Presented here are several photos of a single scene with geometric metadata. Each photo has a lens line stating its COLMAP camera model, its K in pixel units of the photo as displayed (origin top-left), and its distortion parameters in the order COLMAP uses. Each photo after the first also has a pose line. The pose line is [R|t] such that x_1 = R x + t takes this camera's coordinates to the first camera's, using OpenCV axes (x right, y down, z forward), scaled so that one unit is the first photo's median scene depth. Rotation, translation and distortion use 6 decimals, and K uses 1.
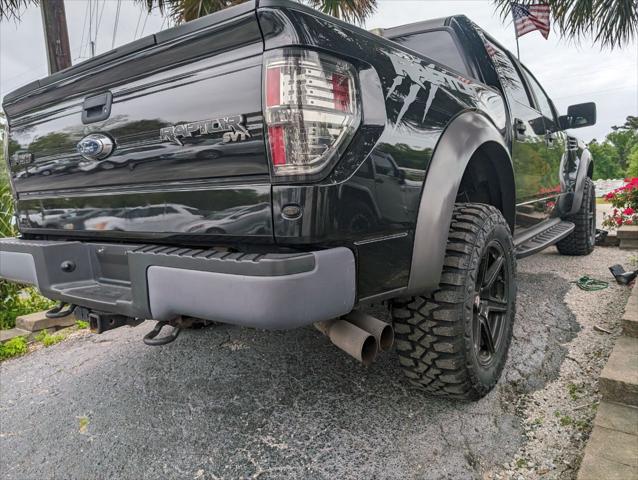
lens RADIAL K [[458.3, 0, 313.9], [0, 458.3, 238.3], [0, 0, 1]] dist [0.022933, -0.013226]
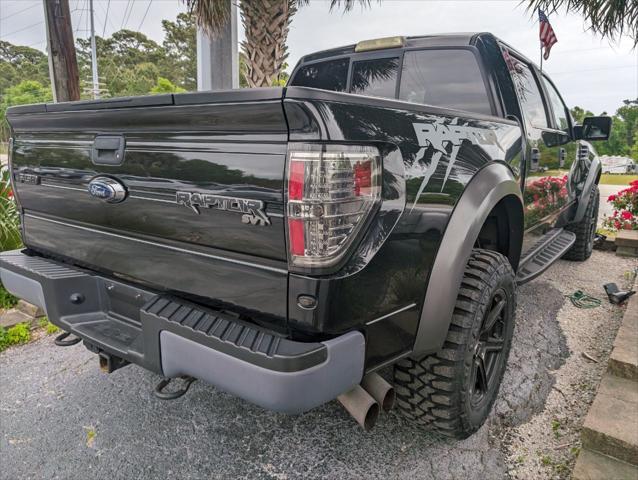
lens RADIAL K [[458.3, 0, 324.5], [0, 458.3, 244.7], [0, 0, 1]] dist [0.022933, -0.013226]
pose [[0.997864, 0.058466, 0.029140, -0.030891], [-0.061519, 0.991094, 0.118105, -0.199935], [-0.021975, -0.119646, 0.992573, 0.005297]]
